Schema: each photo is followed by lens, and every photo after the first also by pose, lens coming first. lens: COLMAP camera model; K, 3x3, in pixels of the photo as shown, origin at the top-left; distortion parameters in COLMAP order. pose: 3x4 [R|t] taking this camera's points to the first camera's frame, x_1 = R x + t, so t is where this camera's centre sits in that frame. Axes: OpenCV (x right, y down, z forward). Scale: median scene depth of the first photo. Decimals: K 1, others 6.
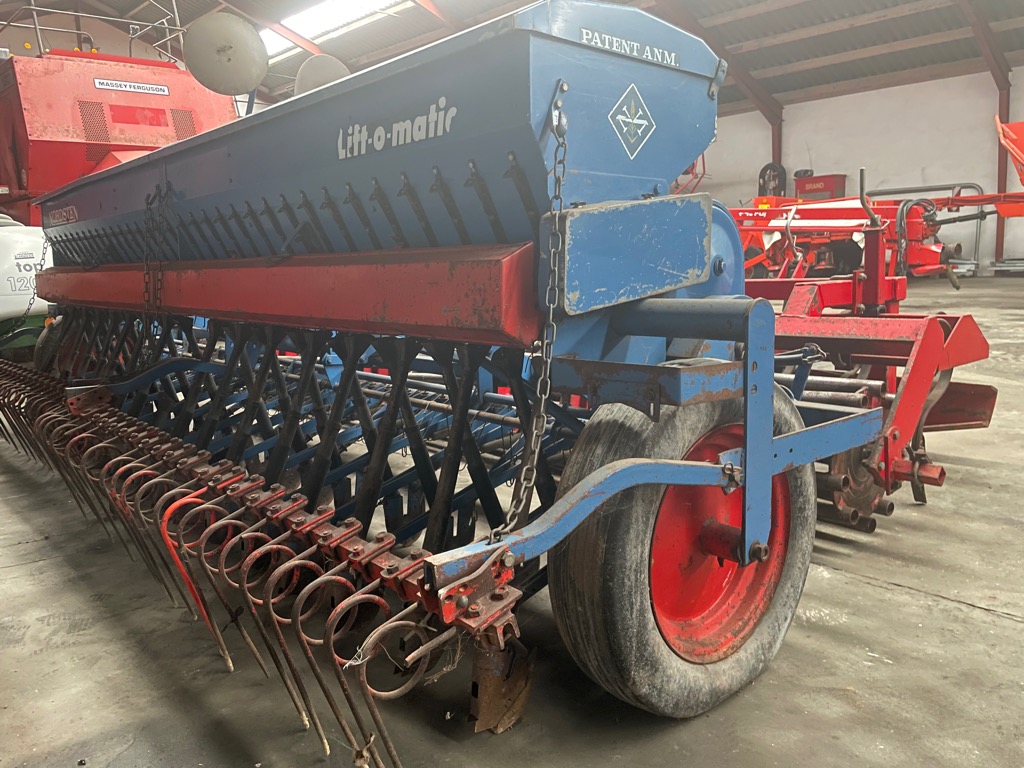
lens RADIAL K [[775.2, 0, 511.1], [0, 775.2, 381.9], [0, 0, 1]] dist [0.091537, -0.124457]
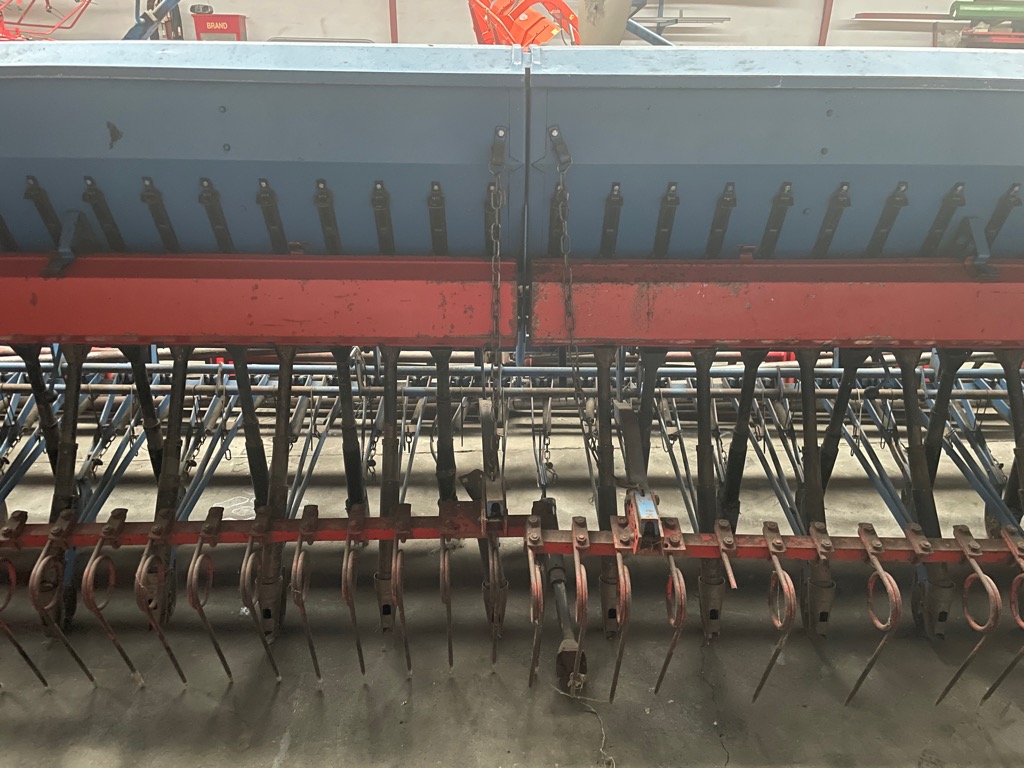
lens RADIAL K [[773.0, 0, 513.6], [0, 773.0, 377.3], [0, 0, 1]] dist [0.063750, -0.092756]
pose [[0.647700, -0.235835, 0.724477, -1.612066], [0.088365, 0.967723, 0.236017, -0.377807], [-0.756754, -0.088850, 0.647633, 1.125810]]
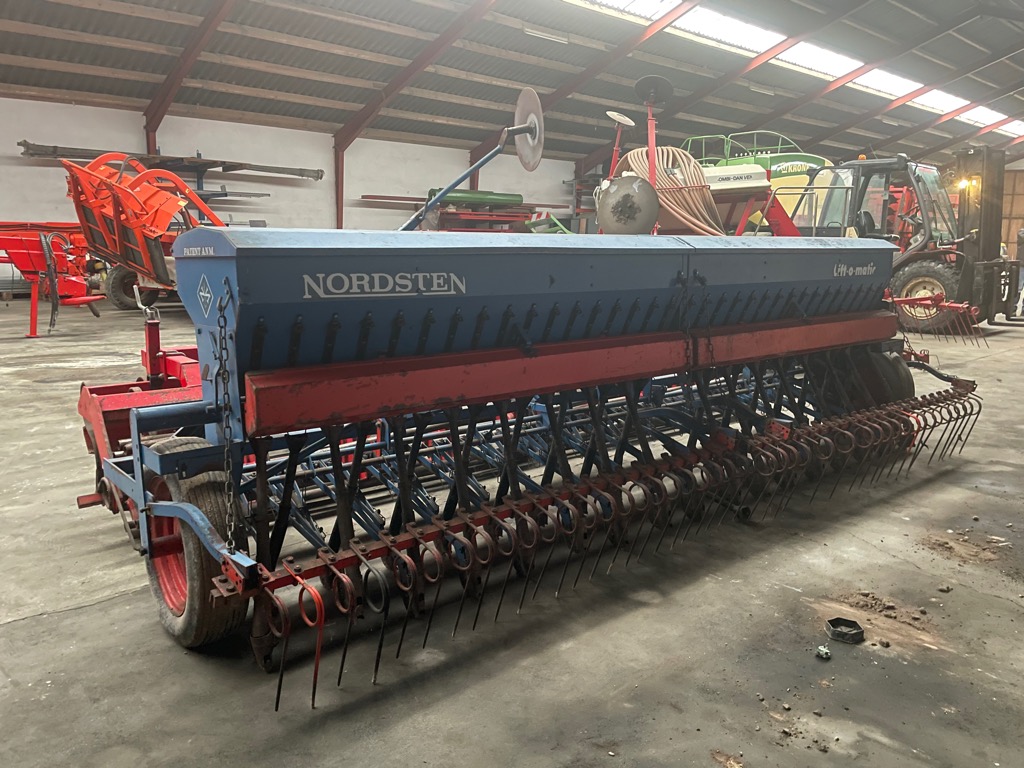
lens RADIAL K [[775.2, 0, 511.1], [0, 775.2, 381.9], [0, 0, 1]] dist [0.091537, -0.124457]
pose [[0.028640, -0.138282, 0.989979, -3.104455], [0.150232, 0.979731, 0.132504, -0.513118], [-0.988236, 0.144931, 0.048834, 2.240184]]
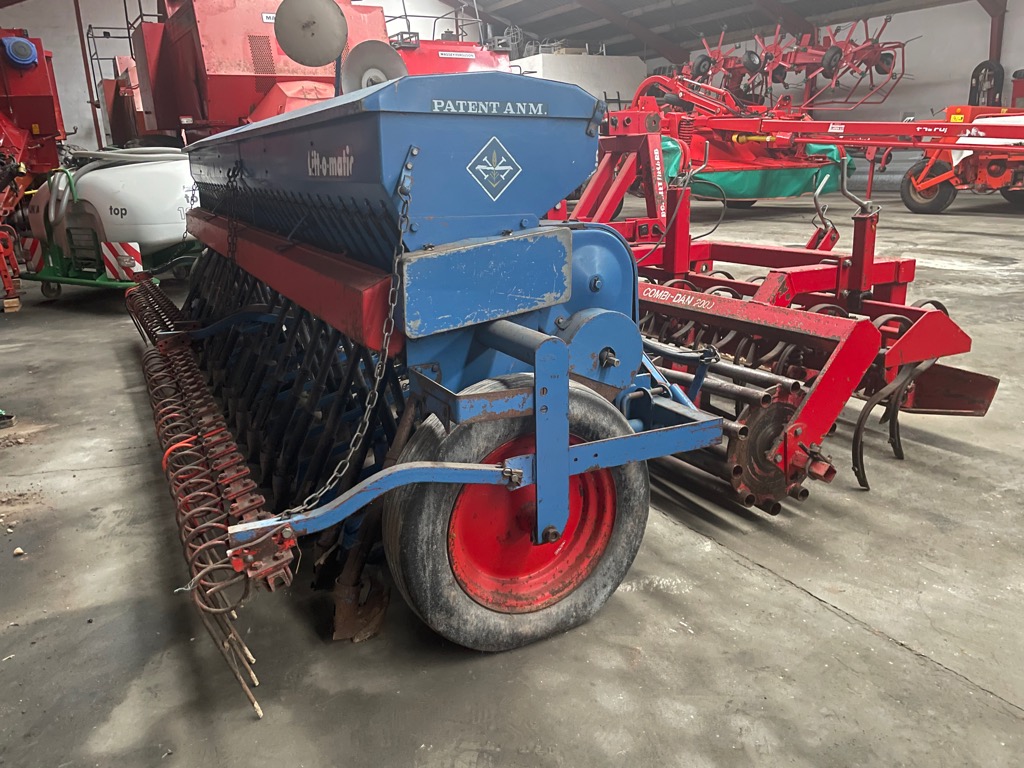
lens RADIAL K [[770.1, 0, 513.1], [0, 770.1, 383.3], [0, 0, 1]] dist [0.099895, -0.129680]
pose [[0.970906, 0.072533, -0.228211, 0.464019], [-0.042730, 0.990204, 0.132927, -0.165065], [0.235617, -0.119308, 0.964495, -0.160154]]
